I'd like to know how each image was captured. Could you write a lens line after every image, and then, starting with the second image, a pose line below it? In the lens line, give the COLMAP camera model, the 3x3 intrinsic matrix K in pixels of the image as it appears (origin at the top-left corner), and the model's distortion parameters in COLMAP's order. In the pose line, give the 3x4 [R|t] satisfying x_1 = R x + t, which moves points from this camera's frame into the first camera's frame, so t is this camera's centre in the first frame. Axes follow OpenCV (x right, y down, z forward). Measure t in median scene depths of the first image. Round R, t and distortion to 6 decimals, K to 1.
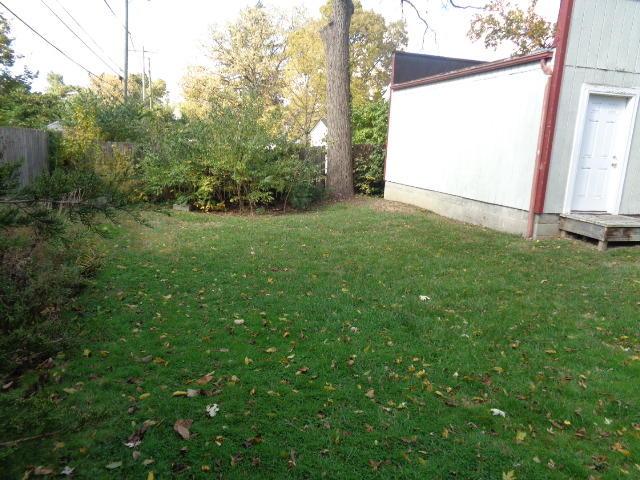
lens RADIAL K [[480.2, 0, 320.2], [0, 480.2, 241.8], [0, 0, 1]] dist [0.010808, -0.002283]
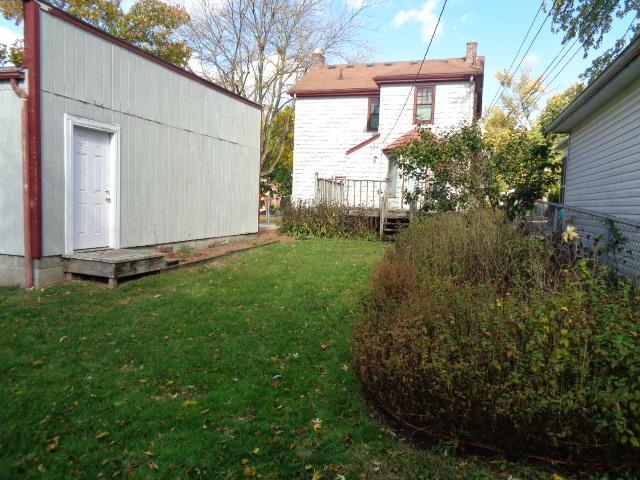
lens RADIAL K [[480.2, 0, 323.6], [0, 480.2, 241.8], [0, 0, 1]] dist [0.010808, -0.002283]
pose [[0.546360, -0.093738, 0.832288, 0.023428], [0.152938, 0.988176, 0.010898, -0.018615], [-0.823469, 0.121334, 0.554236, 0.108604]]
